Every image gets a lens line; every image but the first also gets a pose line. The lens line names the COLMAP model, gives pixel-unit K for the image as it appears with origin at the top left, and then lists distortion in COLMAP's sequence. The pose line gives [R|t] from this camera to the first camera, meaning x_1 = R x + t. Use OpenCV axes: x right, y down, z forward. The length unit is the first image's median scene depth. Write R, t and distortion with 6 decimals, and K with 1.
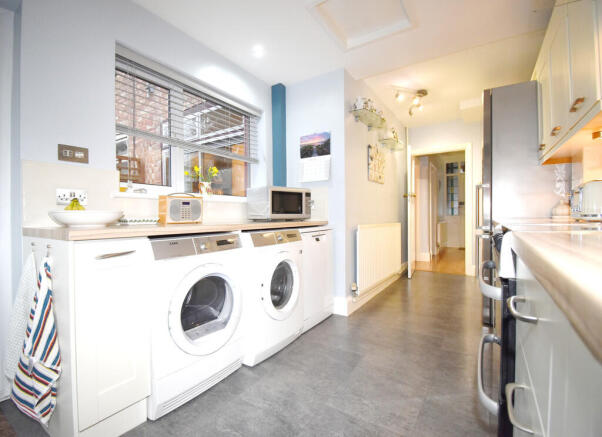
lens RADIAL K [[306.0, 0, 295.2], [0, 306.0, 215.8], [0, 0, 1]] dist [0.003378, 0.000194]
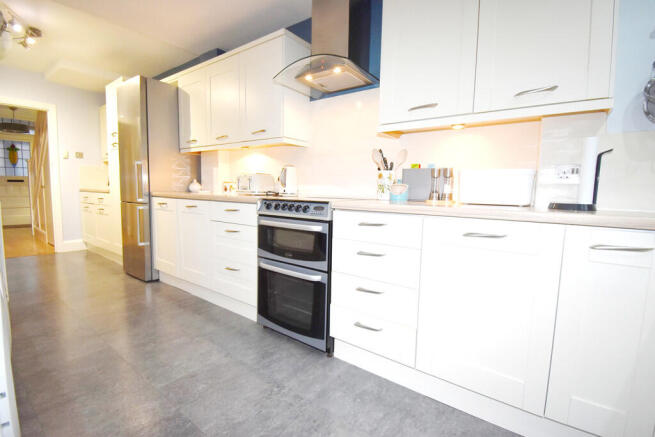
lens RADIAL K [[298.6, 0, 328.4], [0, 298.6, 214.8], [0, 0, 1]] dist [0.001833, -0.000376]
pose [[0.060349, -0.089407, 0.994165, -0.613031], [-0.007805, 0.995908, 0.090038, -0.014047], [-0.998147, -0.013193, 0.059404, 0.336867]]
